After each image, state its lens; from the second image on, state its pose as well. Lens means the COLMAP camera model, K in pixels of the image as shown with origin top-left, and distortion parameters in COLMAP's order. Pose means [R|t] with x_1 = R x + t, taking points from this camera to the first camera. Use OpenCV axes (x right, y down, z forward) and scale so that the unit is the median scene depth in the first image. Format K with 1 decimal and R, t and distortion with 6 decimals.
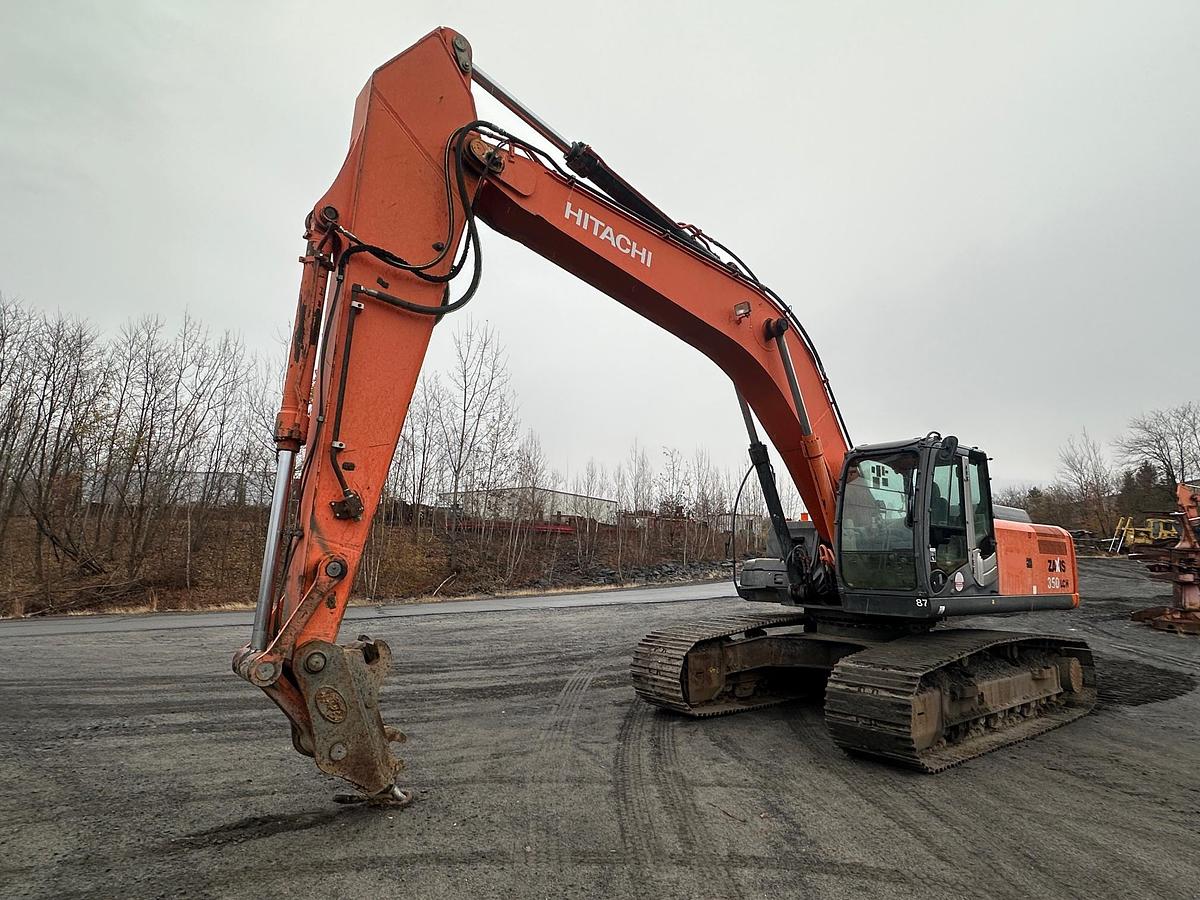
lens RADIAL K [[678.7, 0, 600.0], [0, 678.7, 450.0], [0, 0, 1]] dist [-0.001323, -0.000215]
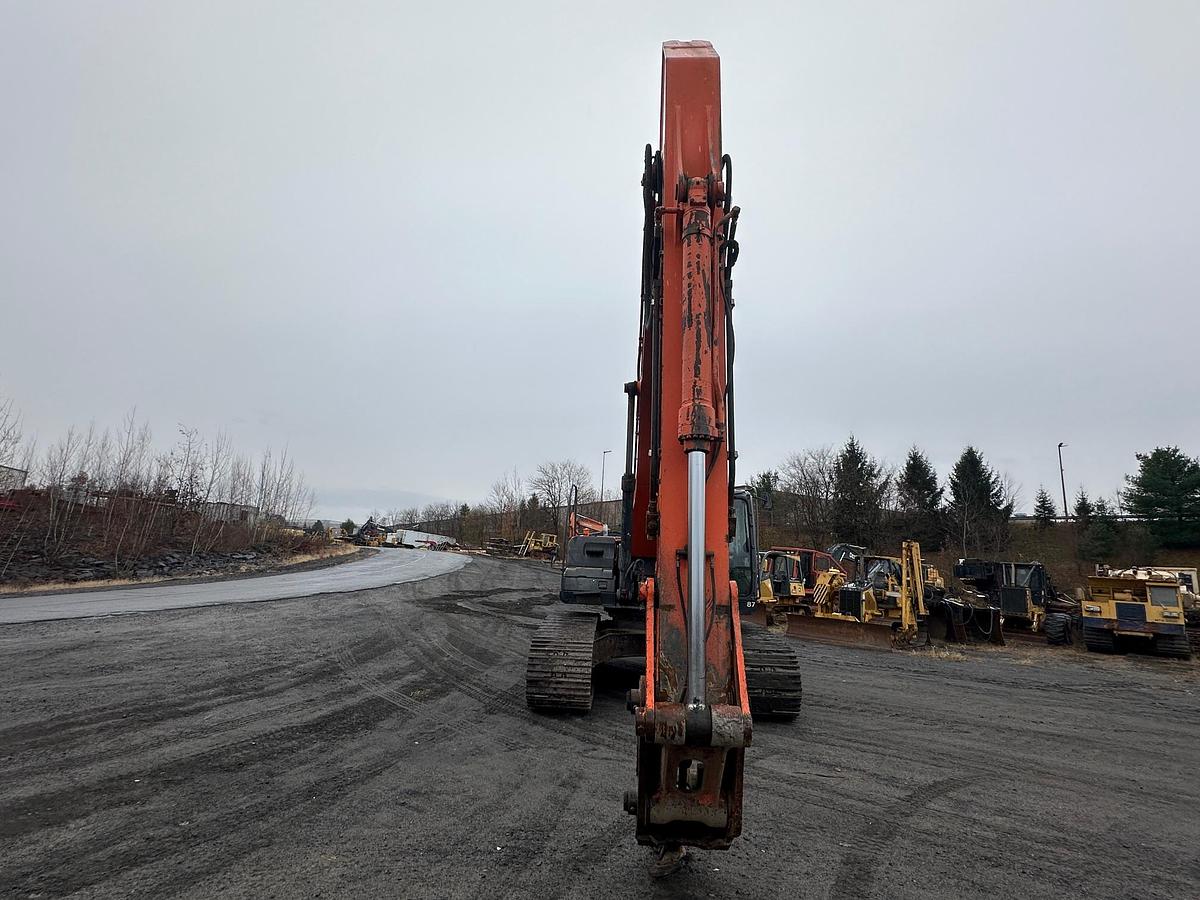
lens RADIAL K [[586.1, 0, 601.3], [0, 586.1, 451.9], [0, 0, 1]] dist [-0.001130, 0.000110]
pose [[0.655188, 0.159983, 0.738332, -0.806934], [-0.152222, 0.985232, -0.078402, 0.056674], [-0.739971, -0.061023, 0.669865, 0.465740]]
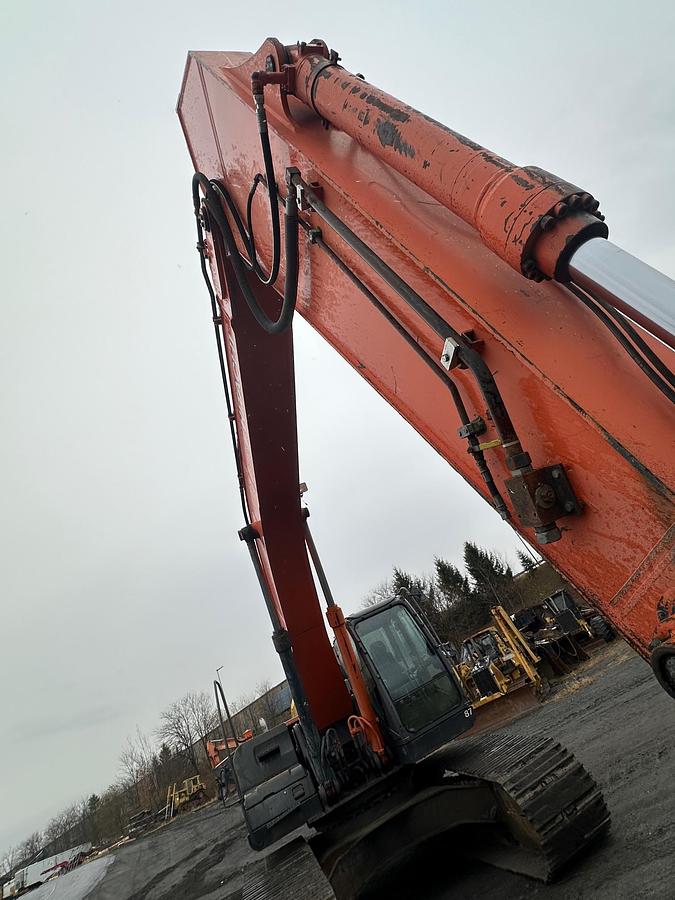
lens RADIAL K [[439.5, 0, 339.8], [0, 439.5, 450.6], [0, 0, 1]] dist [-0.001130, 0.000110]
pose [[0.454115, 0.275135, 0.847396, -0.511936], [0.302375, 0.847076, -0.437072, 0.109967], [-0.838063, 0.454712, 0.301476, 0.824644]]
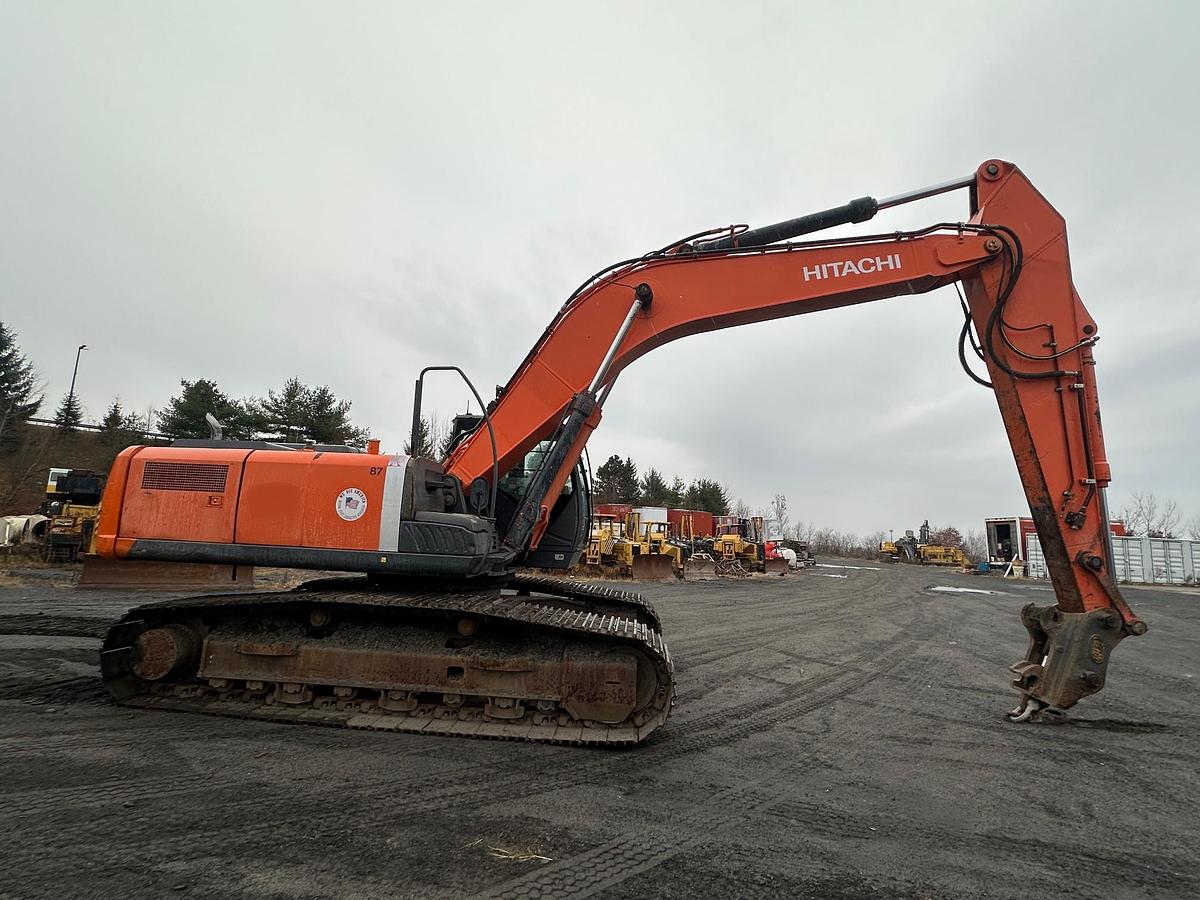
lens RADIAL K [[586.8, 0, 600.6], [0, 586.8, 446.5], [0, 0, 1]] dist [0.000744, -0.000181]
pose [[-0.726522, 0.042896, 0.685803, -0.425170], [-0.171494, 0.955147, -0.241420, 0.333536], [-0.665399, -0.293008, -0.686579, 2.076821]]
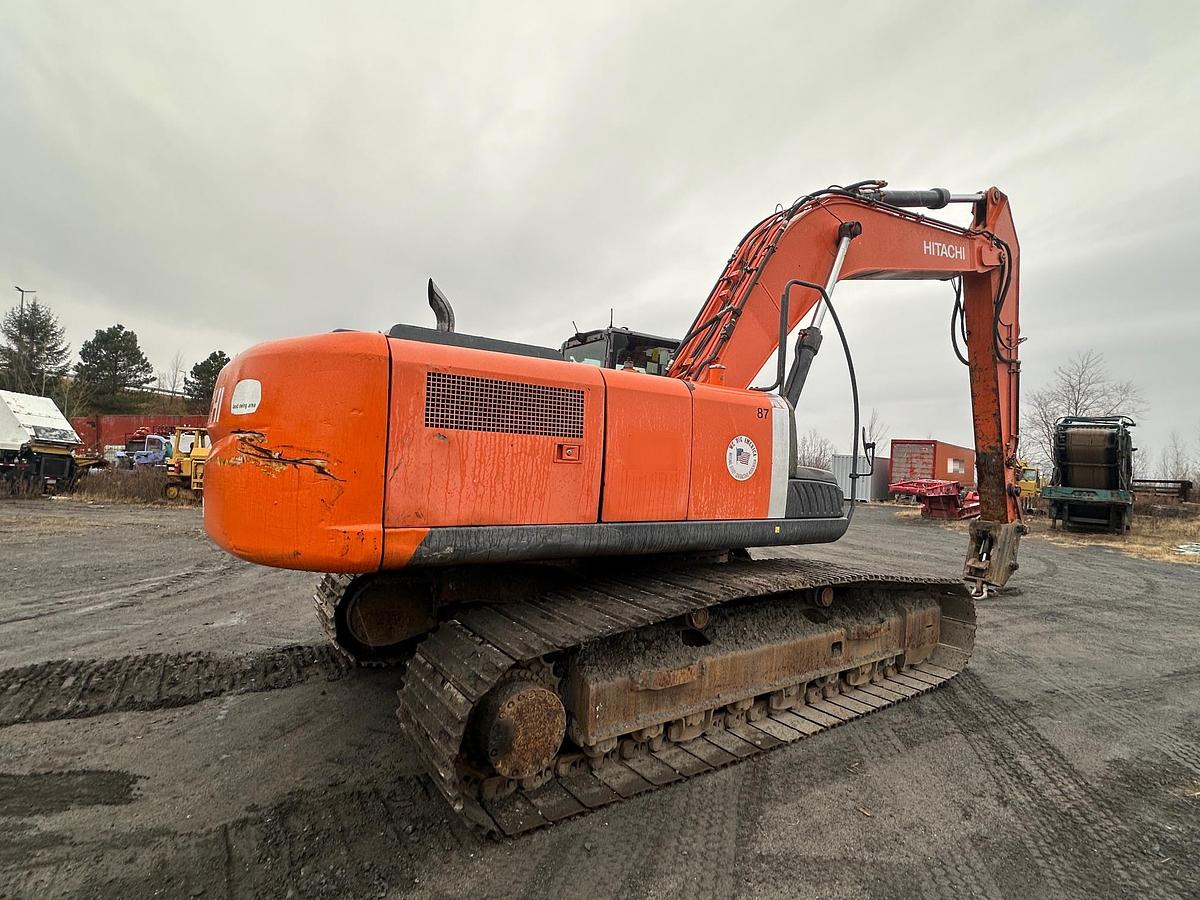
lens RADIAL K [[586.8, 0, 600.6], [0, 586.8, 446.5], [0, 0, 1]] dist [0.000744, -0.000181]
pose [[-0.994390, -0.063565, 0.084552, 0.575222], [-0.078268, 0.979829, -0.183872, 0.385695], [-0.071159, -0.189458, -0.979307, 2.337444]]
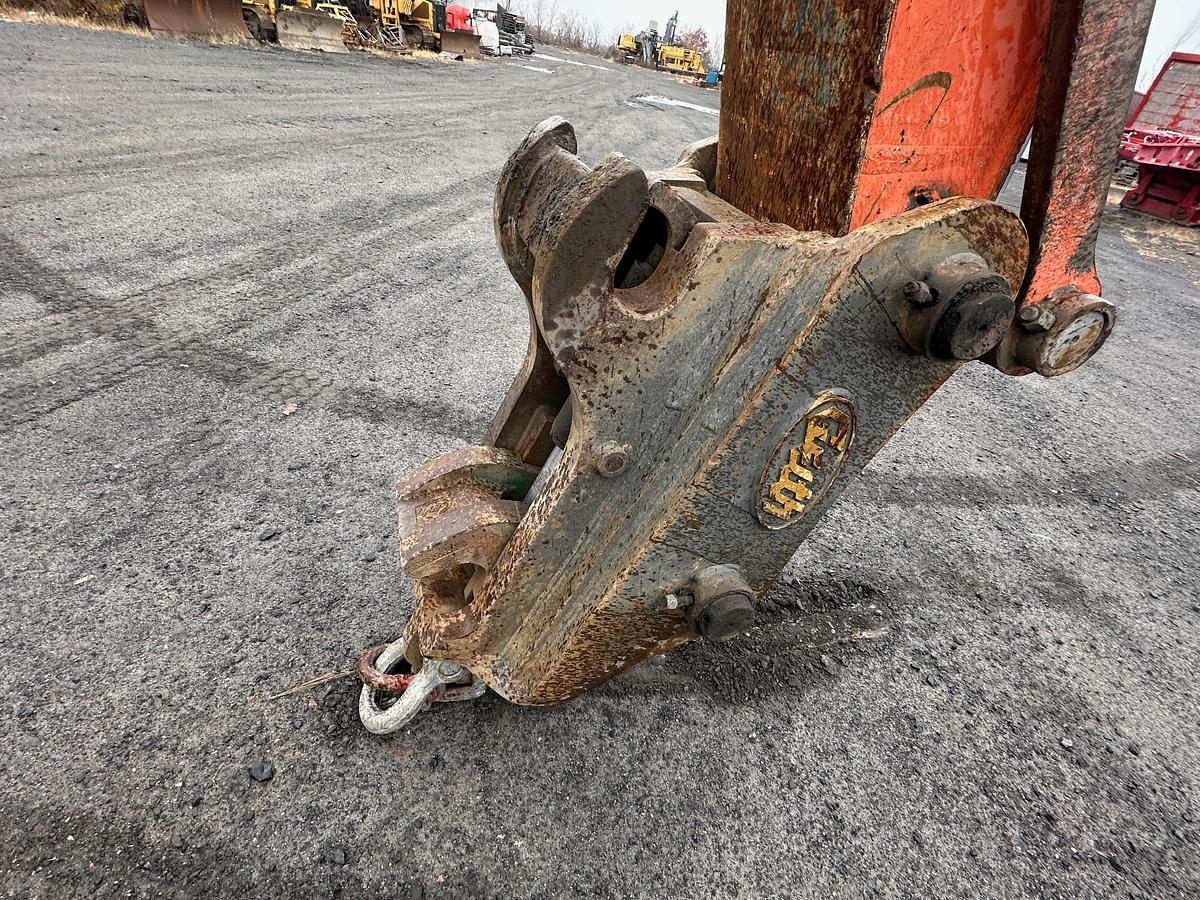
lens RADIAL K [[586.8, 0, 600.0], [0, 586.8, 450.0], [0, 0, 1]] dist [-0.000245, -0.000044]
pose [[-0.918837, -0.343281, 0.194669, -0.322568], [-0.232801, 0.869810, 0.435011, 0.220740], [-0.318656, 0.354385, -0.879130, 0.938816]]
